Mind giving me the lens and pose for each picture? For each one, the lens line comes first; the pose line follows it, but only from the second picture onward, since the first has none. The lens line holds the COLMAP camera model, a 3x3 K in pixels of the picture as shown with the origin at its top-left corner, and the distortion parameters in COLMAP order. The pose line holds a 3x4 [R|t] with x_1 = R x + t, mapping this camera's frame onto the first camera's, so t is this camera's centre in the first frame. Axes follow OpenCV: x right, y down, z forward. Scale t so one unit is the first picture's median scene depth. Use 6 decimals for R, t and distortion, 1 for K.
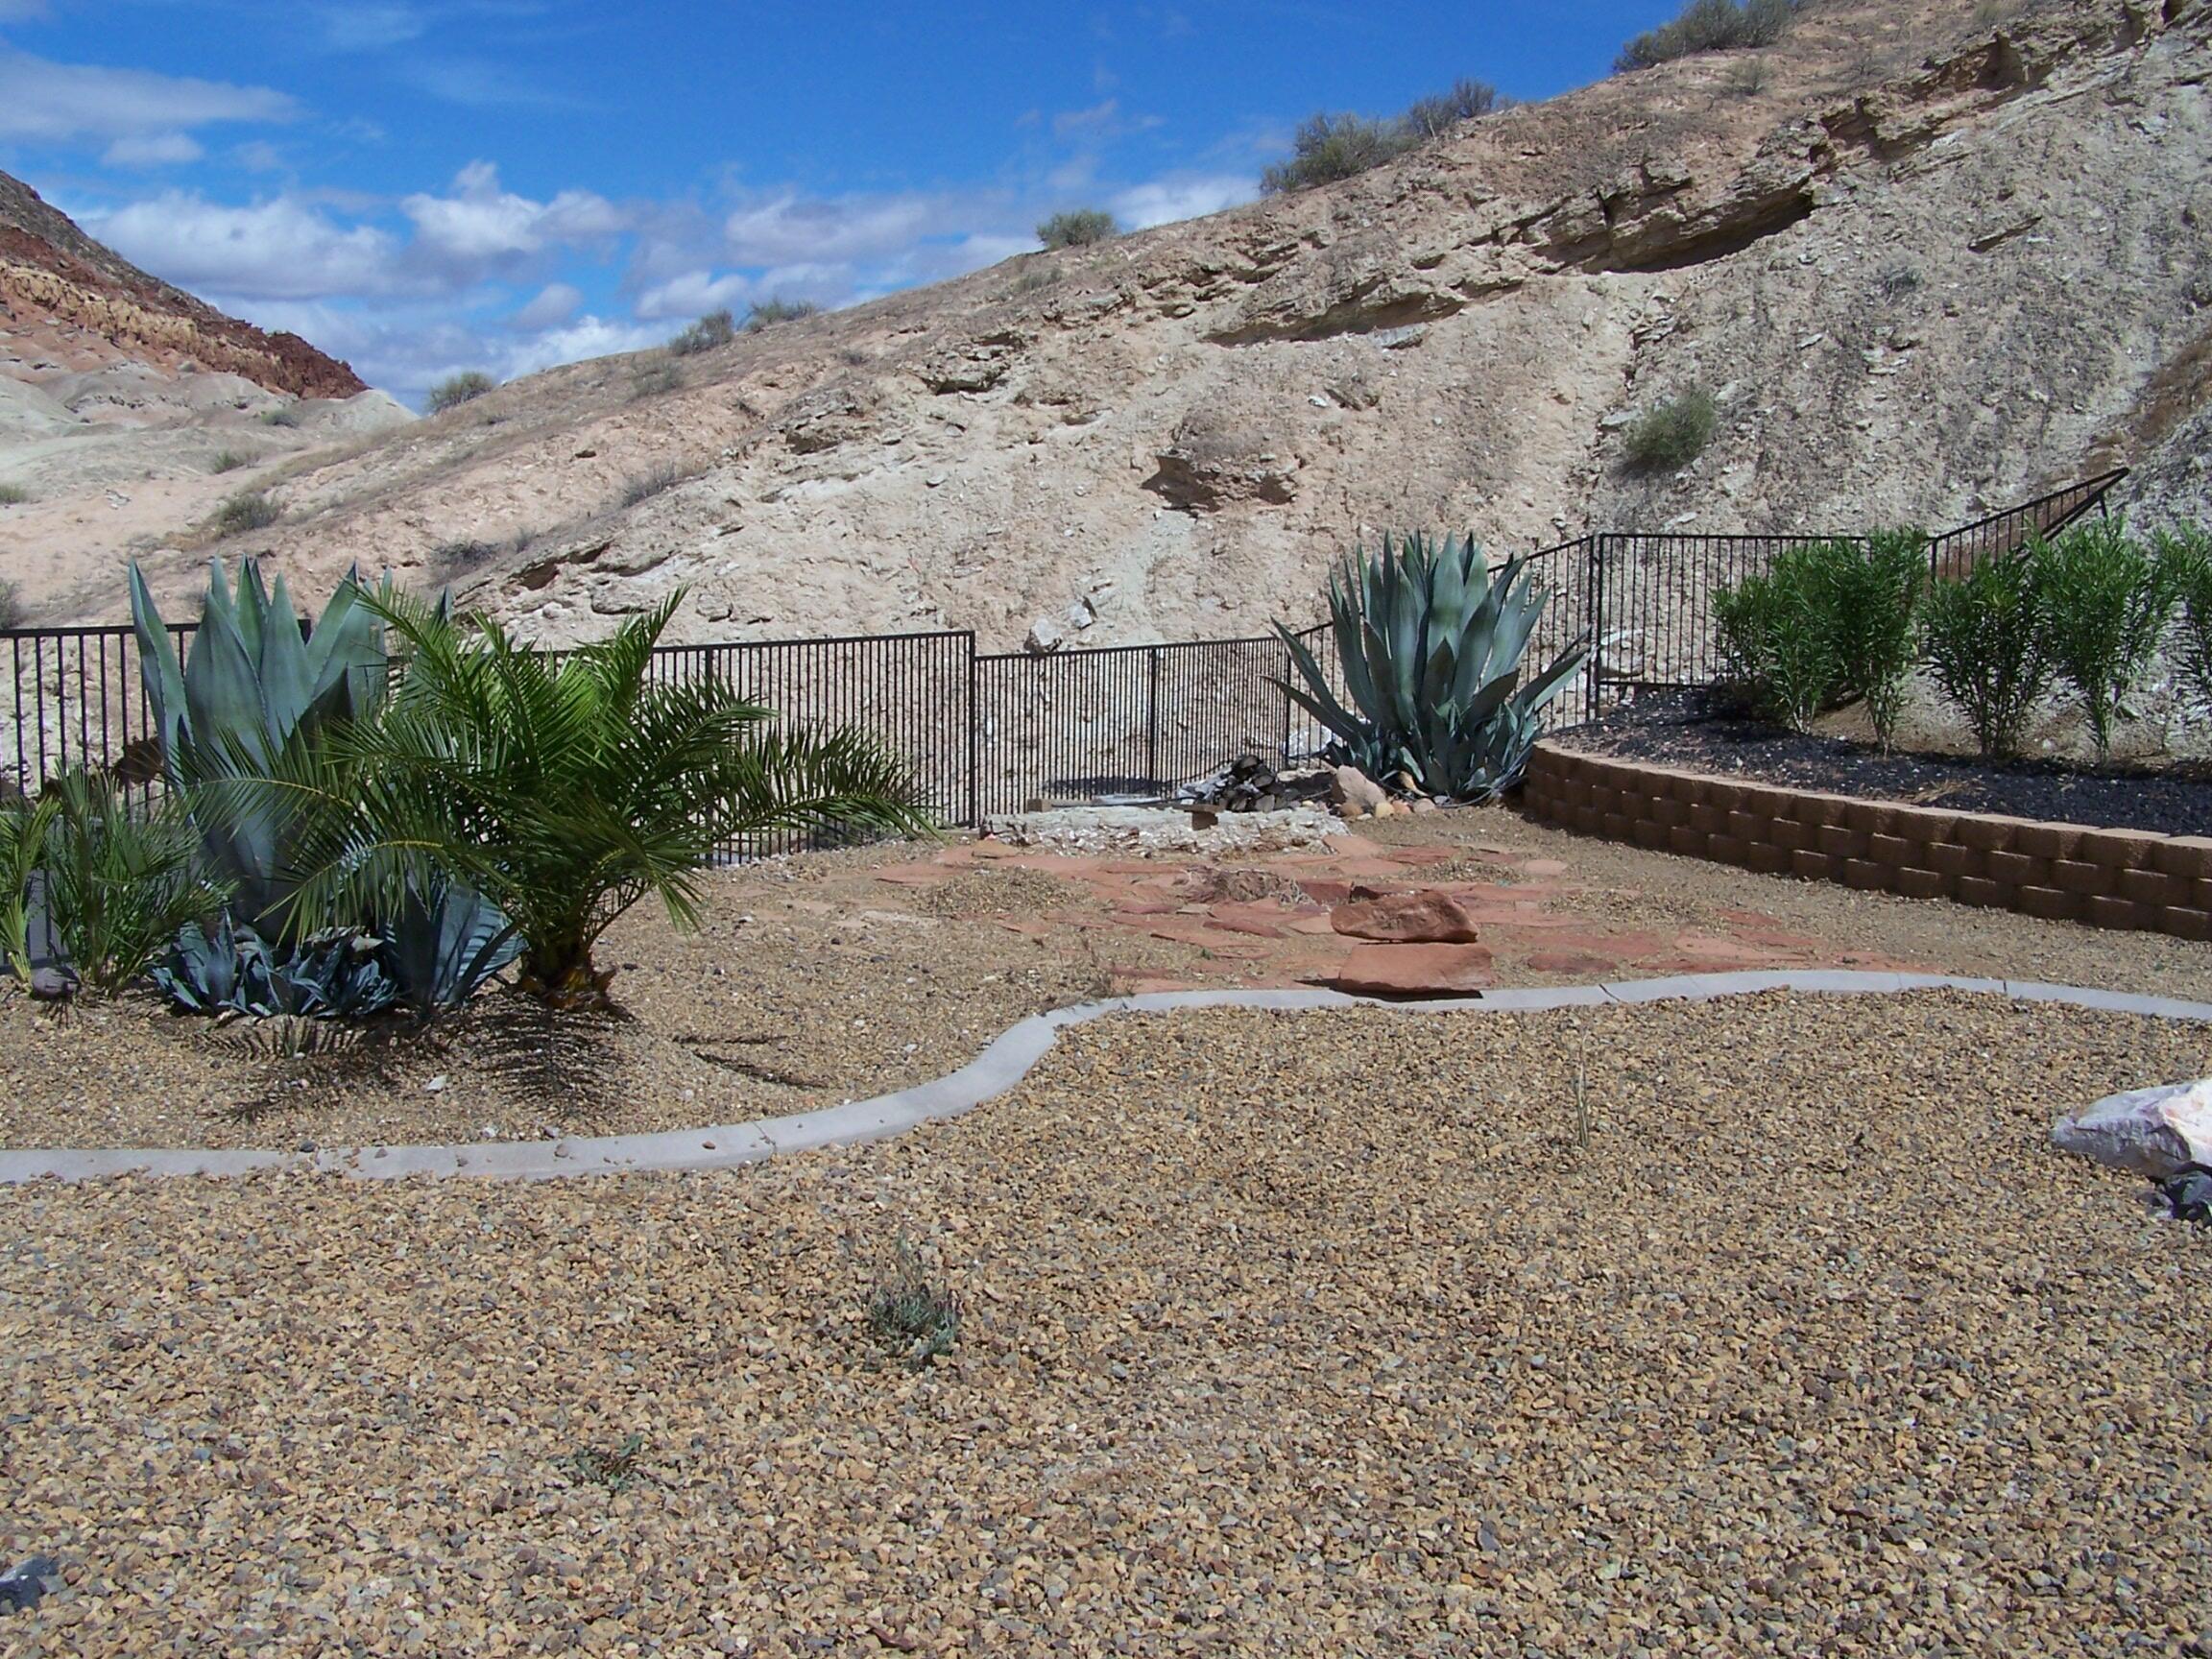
lens RADIAL K [[2512.9, 0, 1097.0], [0, 2512.9, 821.2], [0, 0, 1]] dist [-0.200841, 0.359757]
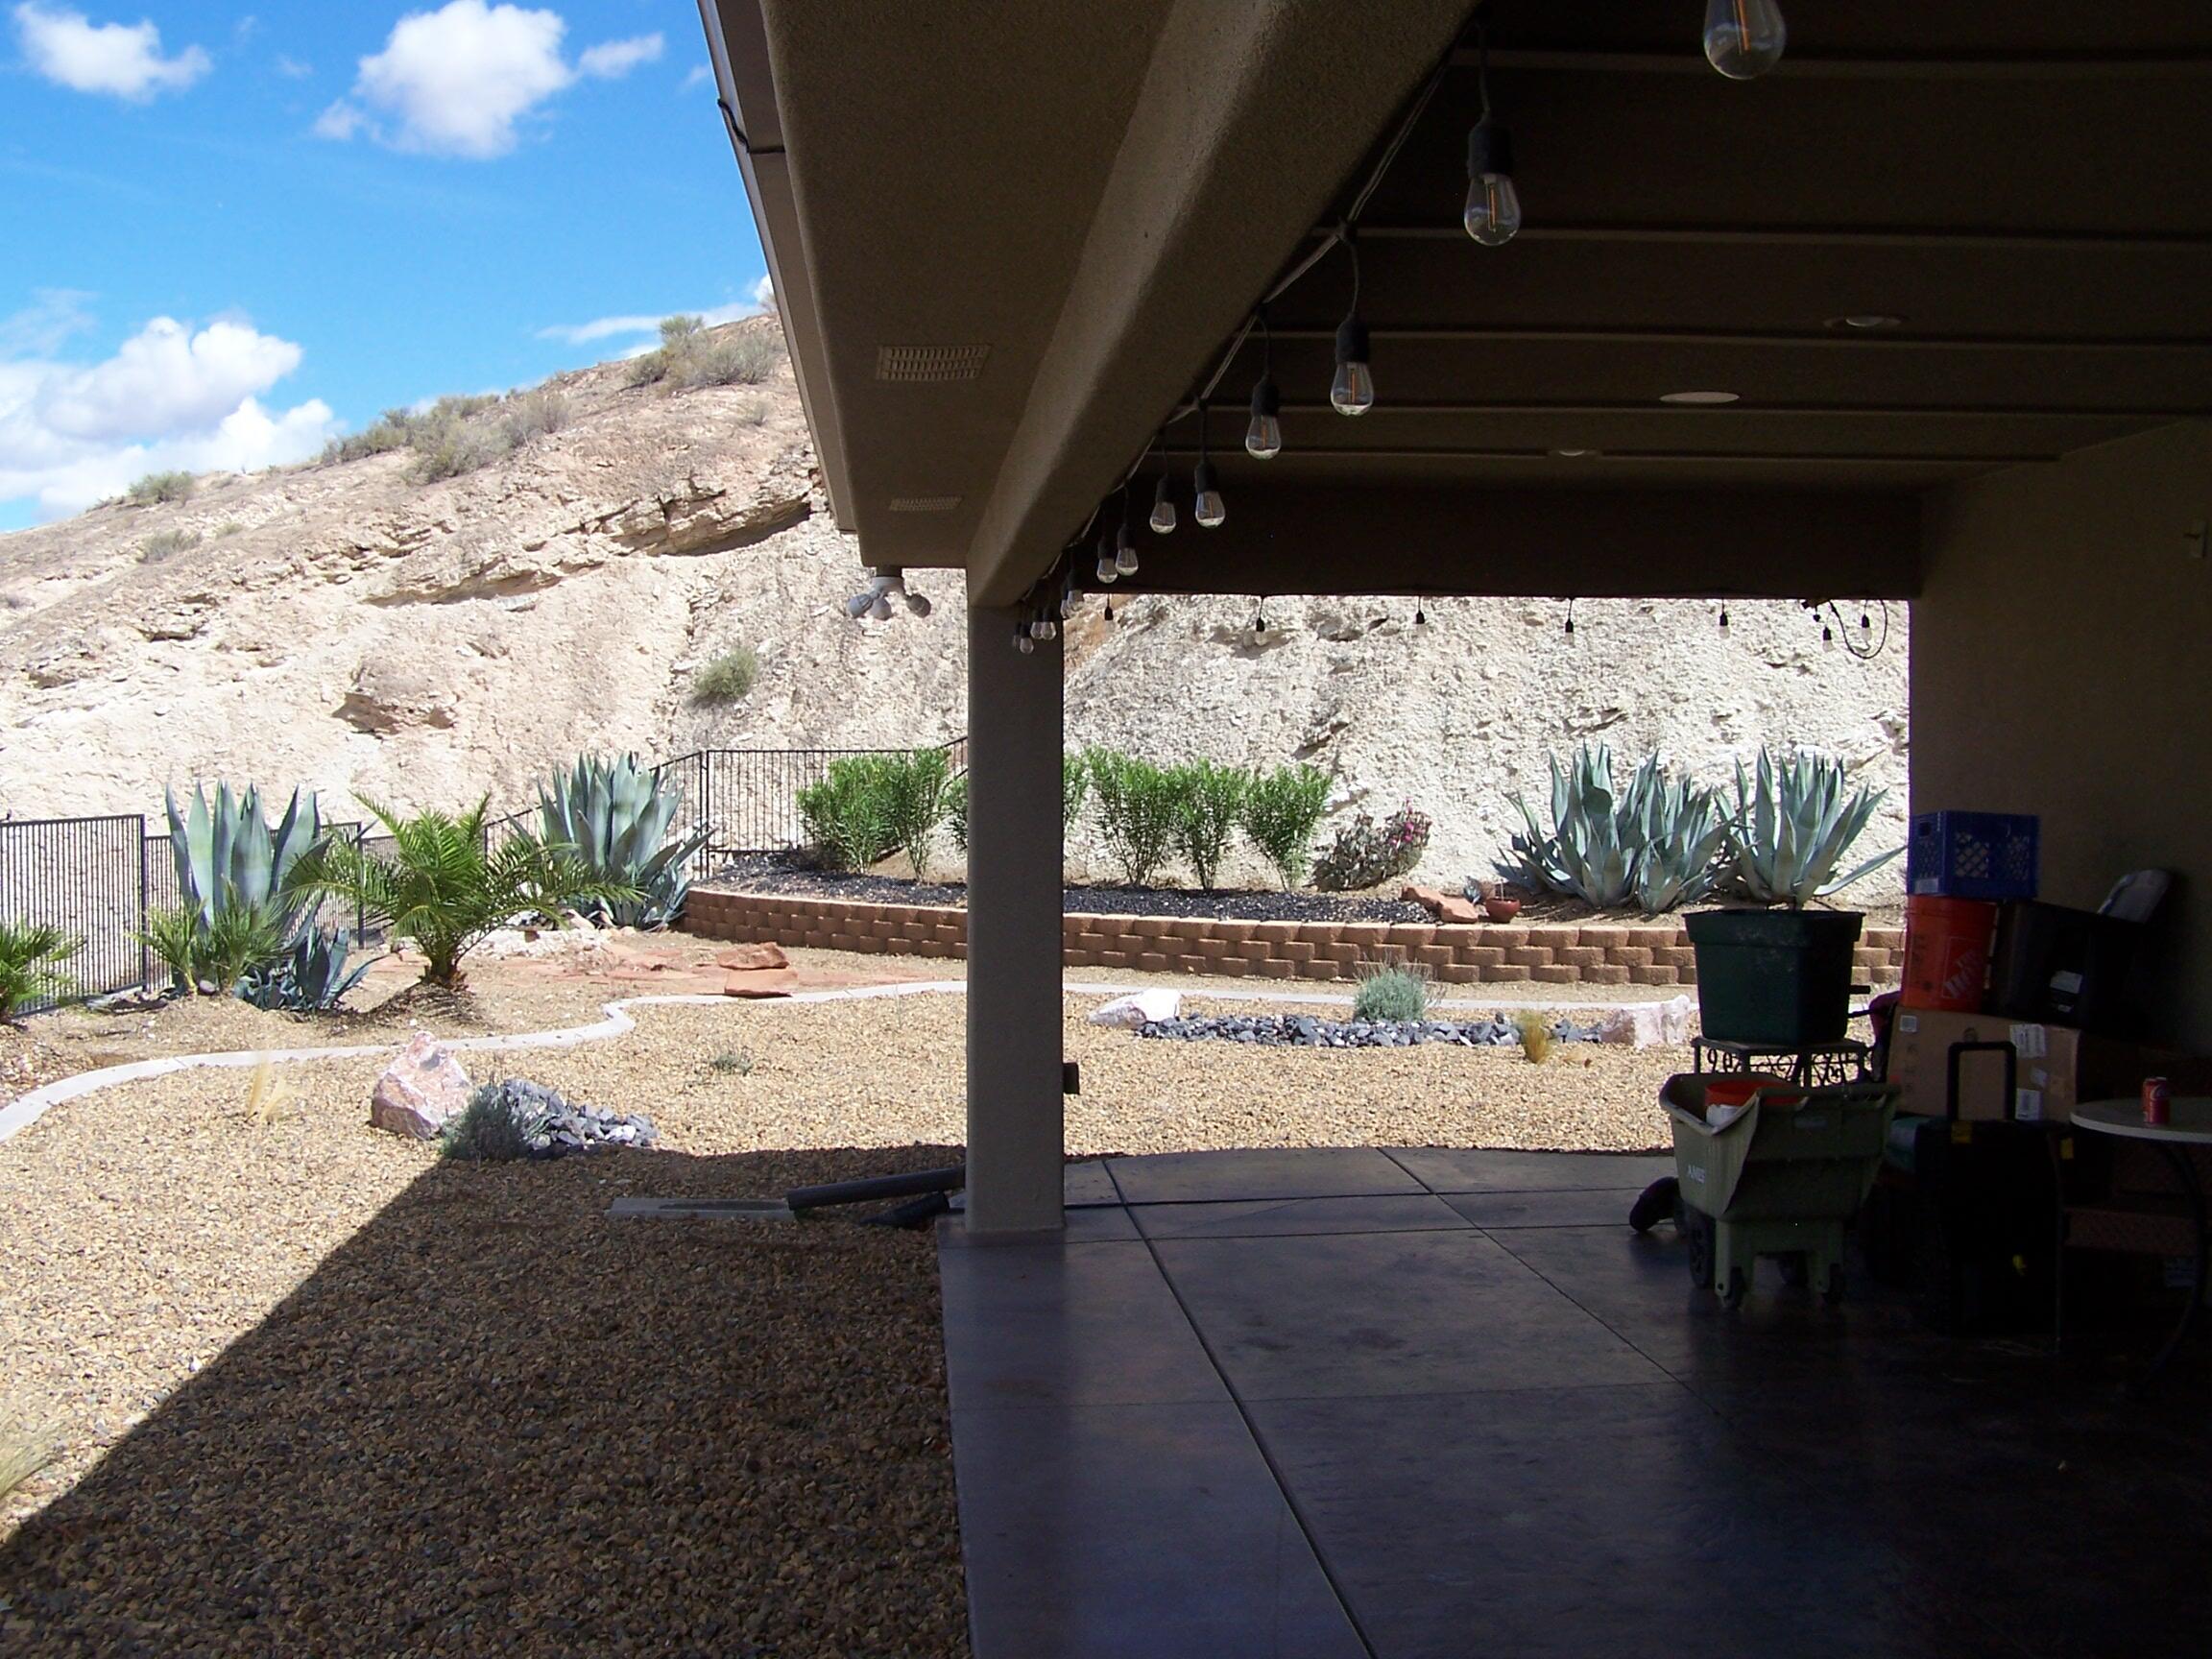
lens RADIAL K [[2512.9, 0, 1097.0], [0, 2512.9, 821.2], [0, 0, 1]] dist [-0.200841, 0.359757]
pose [[0.900395, -0.018160, 0.434694, -0.182182], [0.052400, 0.996382, -0.066912, 0.029248], [-0.431906, 0.083025, 0.898089, -0.331297]]
